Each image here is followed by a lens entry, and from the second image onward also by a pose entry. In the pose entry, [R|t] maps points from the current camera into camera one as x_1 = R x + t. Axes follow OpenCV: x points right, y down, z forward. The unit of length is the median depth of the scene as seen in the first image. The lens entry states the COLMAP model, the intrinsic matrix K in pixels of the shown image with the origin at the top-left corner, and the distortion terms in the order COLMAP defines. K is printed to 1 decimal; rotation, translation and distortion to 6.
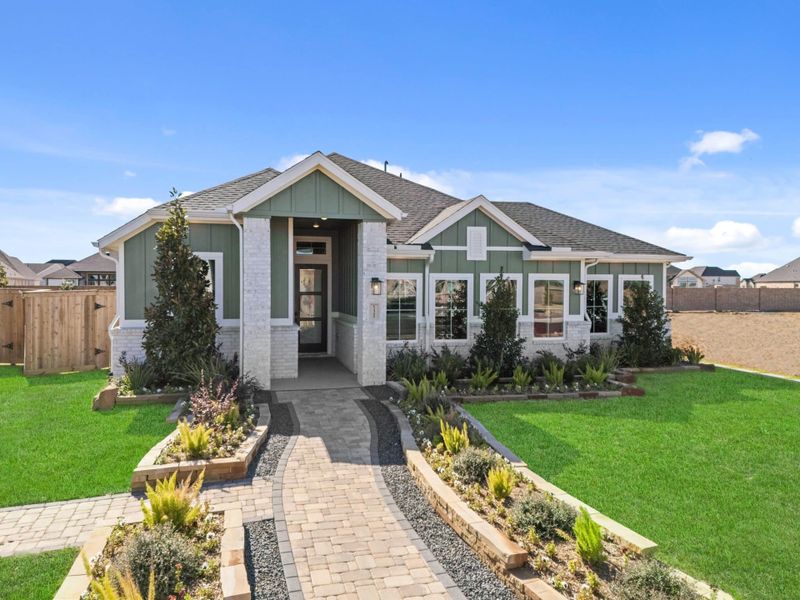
lens RADIAL K [[611.9, 0, 400.0], [0, 611.9, 300.0], [0, 0, 1]] dist [0.009504, 0.000593]
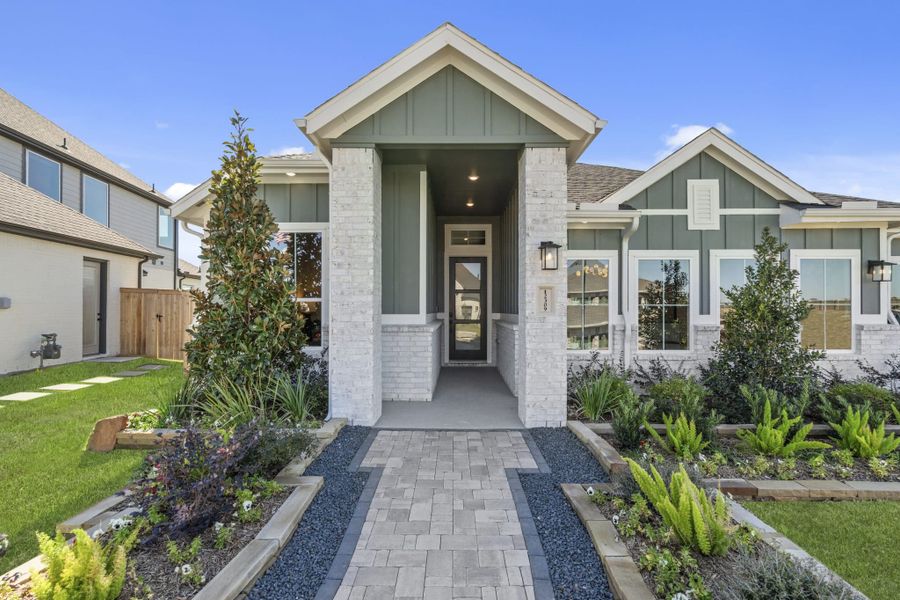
lens RADIAL K [[407.9, 0, 450.0], [0, 407.9, 300.0], [0, 0, 1]] dist [-0.002465, -0.000294]
pose [[0.965343, -0.006767, -0.260896, -0.025019], [-0.005255, 0.998957, -0.045356, 0.032434], [0.260931, 0.045155, 0.964301, 0.523894]]
